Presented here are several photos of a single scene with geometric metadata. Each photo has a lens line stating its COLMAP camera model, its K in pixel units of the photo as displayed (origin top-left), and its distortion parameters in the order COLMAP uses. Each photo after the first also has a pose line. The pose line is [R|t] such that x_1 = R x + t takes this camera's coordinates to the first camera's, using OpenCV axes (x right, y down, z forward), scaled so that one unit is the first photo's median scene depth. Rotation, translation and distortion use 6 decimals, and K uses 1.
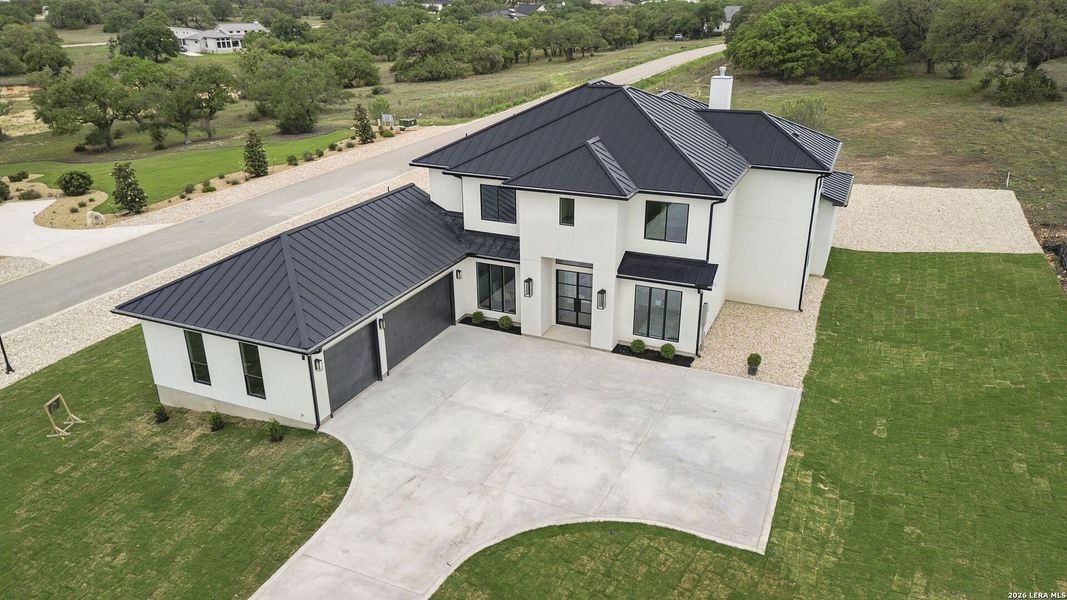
lens RADIAL K [[774.4, 0, 533.5], [0, 774.4, 300.0], [0, 0, 1]] dist [0.044482, 0.002218]
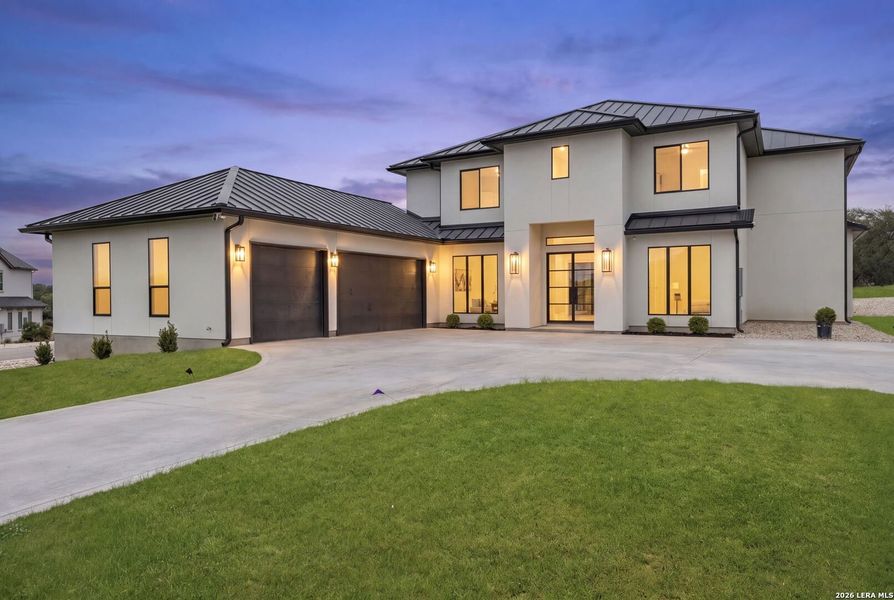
lens RADIAL K [[629.7, 0, 442.8], [0, 629.7, 296.1], [0, 0, 1]] dist [0.004042, -0.000129]
pose [[0.995494, -0.005638, -0.094656, -0.019656], [-0.029765, 0.929198, -0.368383, 0.279057], [0.090031, 0.369540, 0.924843, 0.389970]]
